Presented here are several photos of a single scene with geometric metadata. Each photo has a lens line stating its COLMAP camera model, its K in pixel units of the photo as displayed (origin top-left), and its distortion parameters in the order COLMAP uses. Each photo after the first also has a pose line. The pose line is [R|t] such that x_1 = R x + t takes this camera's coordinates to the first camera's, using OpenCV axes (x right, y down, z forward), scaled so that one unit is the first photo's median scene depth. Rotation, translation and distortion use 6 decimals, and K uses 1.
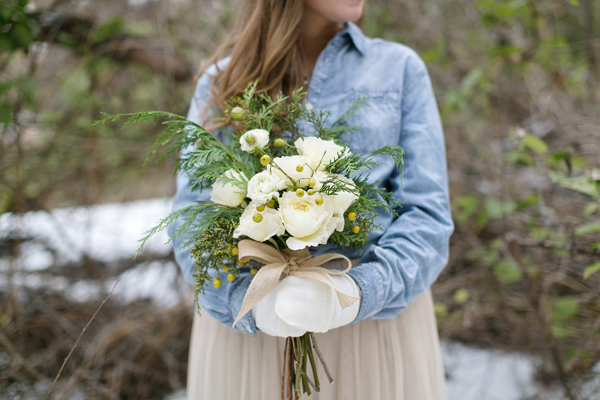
lens RADIAL K [[800.8, 0, 301.2], [0, 800.8, 212.8], [0, 0, 1]] dist [0.054853, -0.369743]
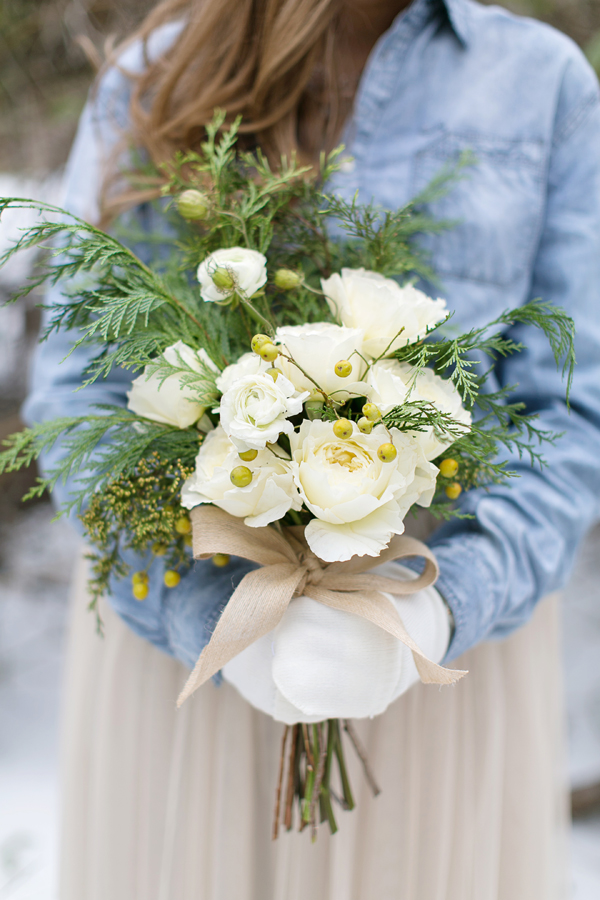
lens RADIAL K [[1201.2, 0, 314.5], [0, 1201.2, 477.7], [0, 0, 1]] dist [0.054853, -0.369743]
pose [[0.997098, 0.035601, 0.067296, -0.053584], [-0.051181, 0.967831, 0.246338, -0.144752], [-0.056361, -0.249068, 0.966845, 0.338248]]
